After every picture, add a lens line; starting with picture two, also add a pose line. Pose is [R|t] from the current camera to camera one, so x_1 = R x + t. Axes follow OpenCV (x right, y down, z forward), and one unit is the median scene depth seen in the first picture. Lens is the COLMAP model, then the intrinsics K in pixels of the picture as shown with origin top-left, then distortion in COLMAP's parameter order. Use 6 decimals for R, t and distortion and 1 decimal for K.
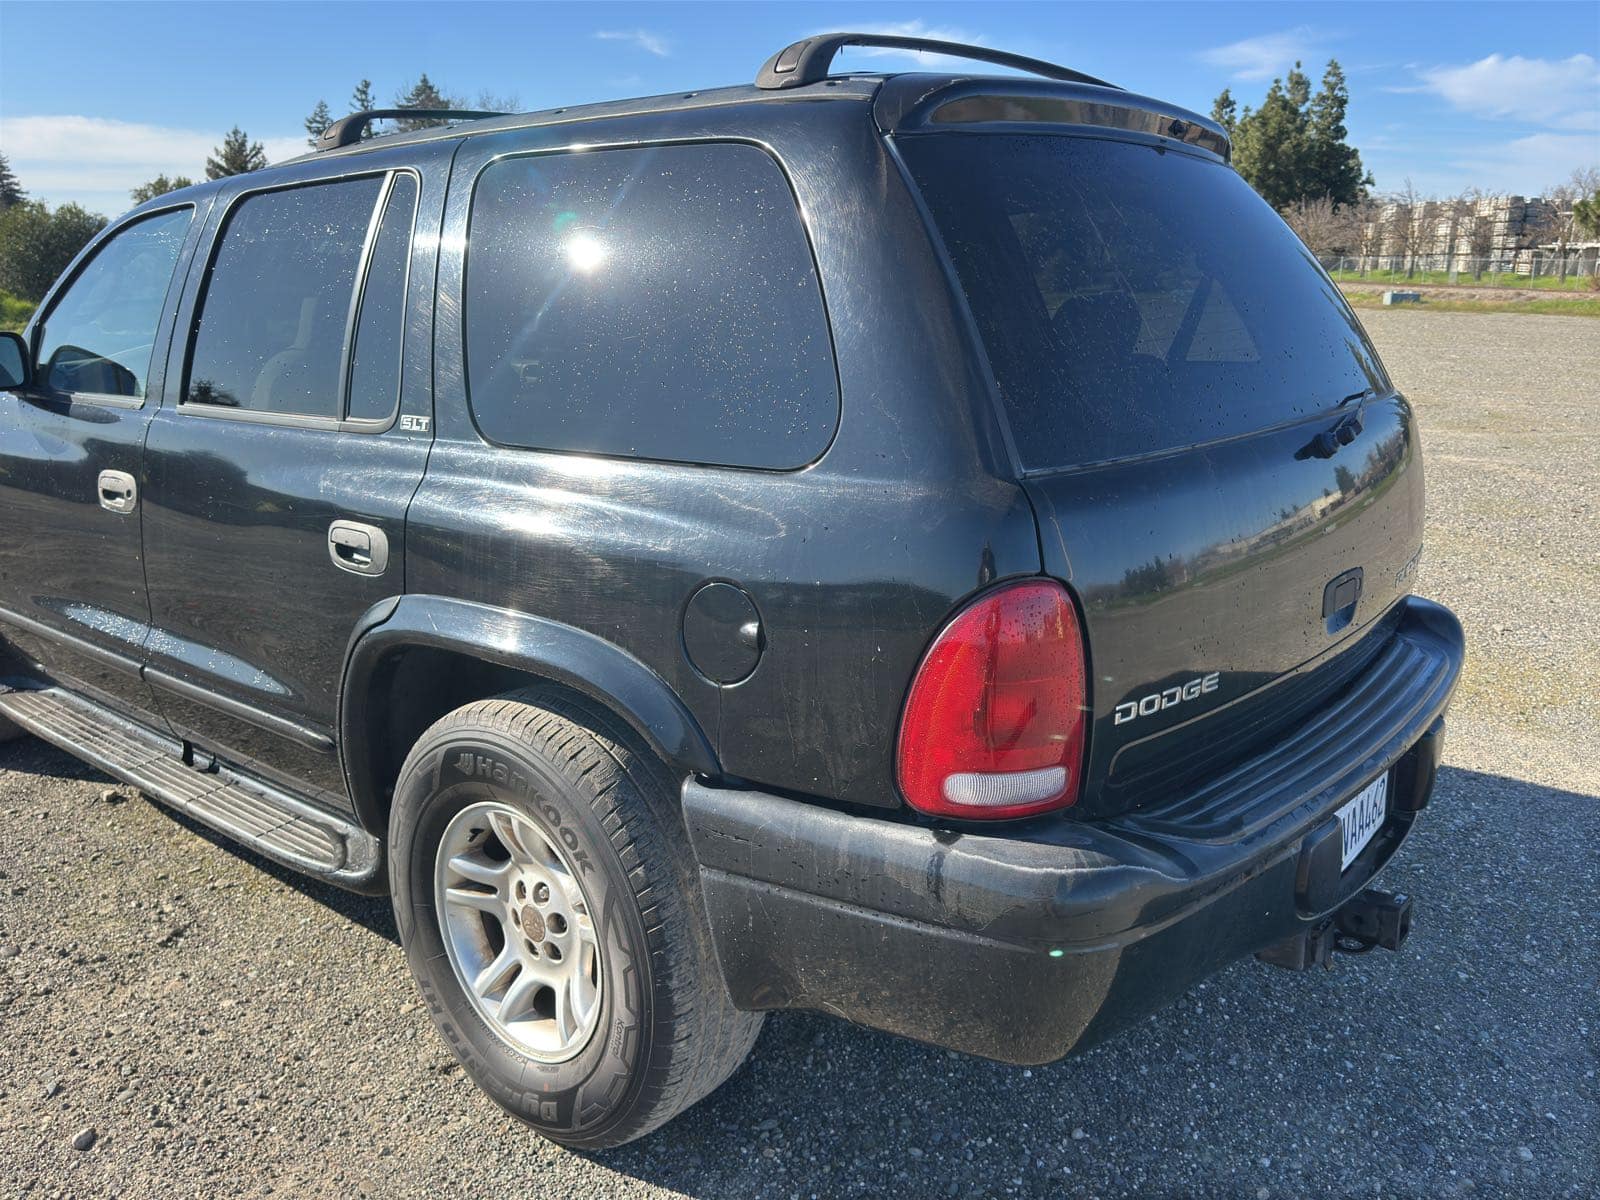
lens RADIAL K [[1313.1, 0, 818.7], [0, 1313.1, 610.3], [0, 0, 1]] dist [0.032687, -0.042836]
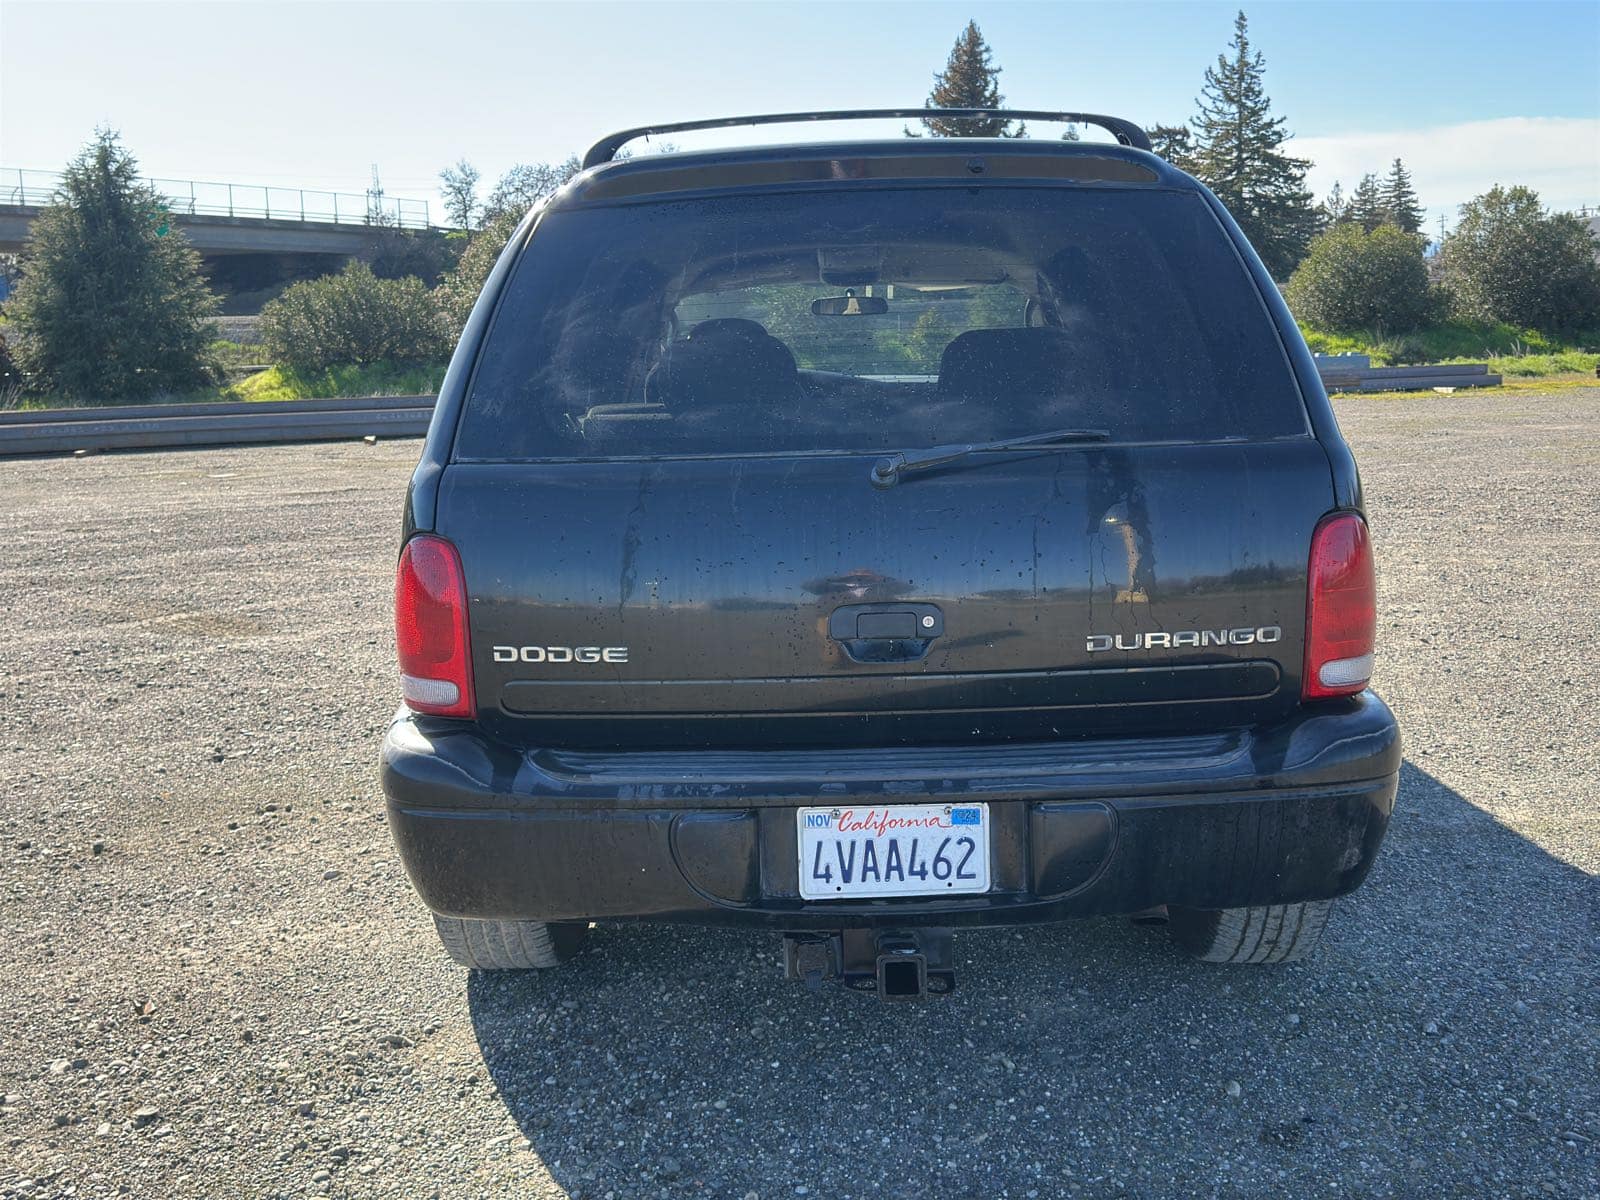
lens RADIAL K [[1624.3, 0, 824.4], [0, 1624.3, 598.9], [0, 0, 1]] dist [0.171618, -0.297631]
pose [[0.648312, 0.123428, -0.751304, 1.226982], [-0.175833, 0.984369, 0.009988, -0.034281], [0.740793, 0.125629, 0.659881, 0.133259]]
